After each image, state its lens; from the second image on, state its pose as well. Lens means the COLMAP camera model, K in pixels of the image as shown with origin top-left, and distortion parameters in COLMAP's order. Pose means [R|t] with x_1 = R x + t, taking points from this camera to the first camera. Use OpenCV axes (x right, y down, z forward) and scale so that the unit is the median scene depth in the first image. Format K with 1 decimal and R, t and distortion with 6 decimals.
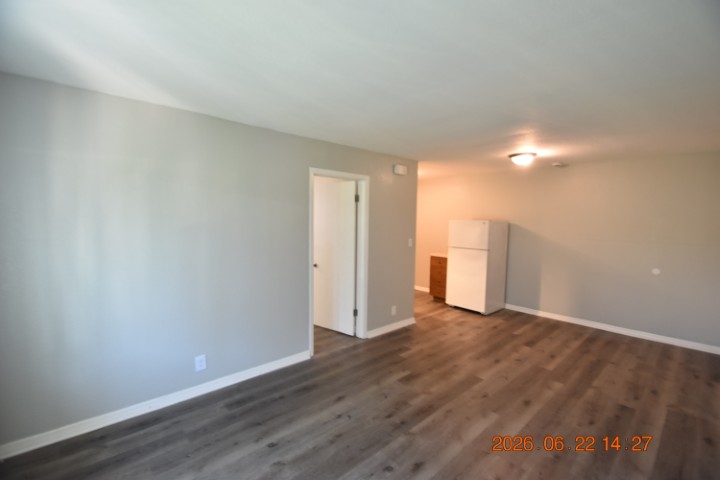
lens RADIAL K [[313.6, 0, 357.6], [0, 313.6, 244.4], [0, 0, 1]] dist [0.011201, -0.017450]
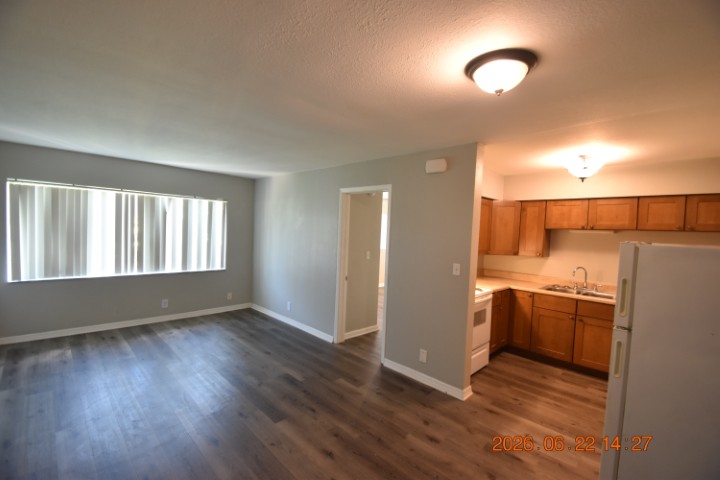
lens RADIAL K [[315.9, 0, 357.2], [0, 315.9, 243.7], [0, 0, 1]] dist [0.026653, -0.017988]
pose [[0.057503, 0.036689, -0.997671, 1.127013], [-0.121071, 0.992205, 0.029510, -0.073955], [0.990977, 0.119092, 0.061497, 1.024295]]
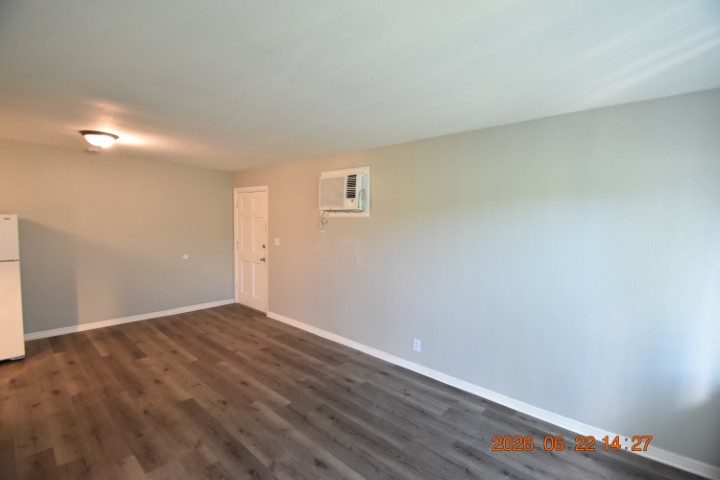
lens RADIAL K [[313.6, 0, 357.6], [0, 313.6, 244.4], [0, 0, 1]] dist [0.011201, -0.017450]
pose [[-0.126076, -0.086447, 0.988247, -0.462264], [0.052364, 0.994227, 0.093650, -0.055411], [-0.990638, 0.063556, -0.120822, 0.571548]]
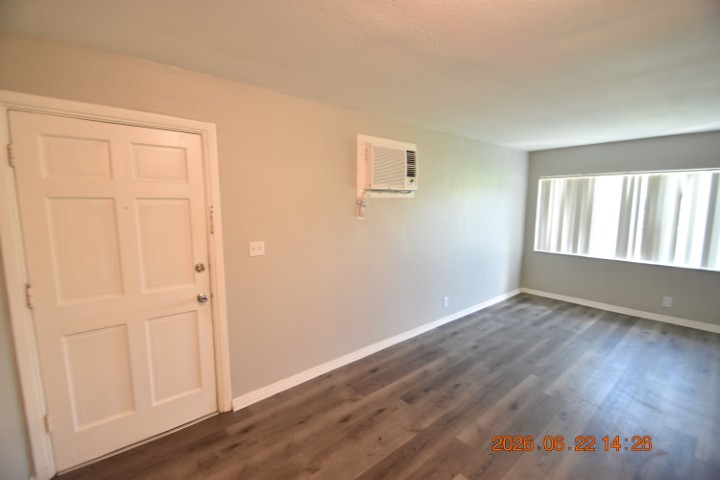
lens RADIAL K [[315.9, 0, 357.2], [0, 315.9, 243.7], [0, 0, 1]] dist [0.026653, -0.017988]
pose [[-0.999433, -0.014258, 0.030510, 0.786343], [-0.007759, 0.979070, 0.203377, -0.111562], [-0.032771, 0.203025, -0.978625, 1.474713]]
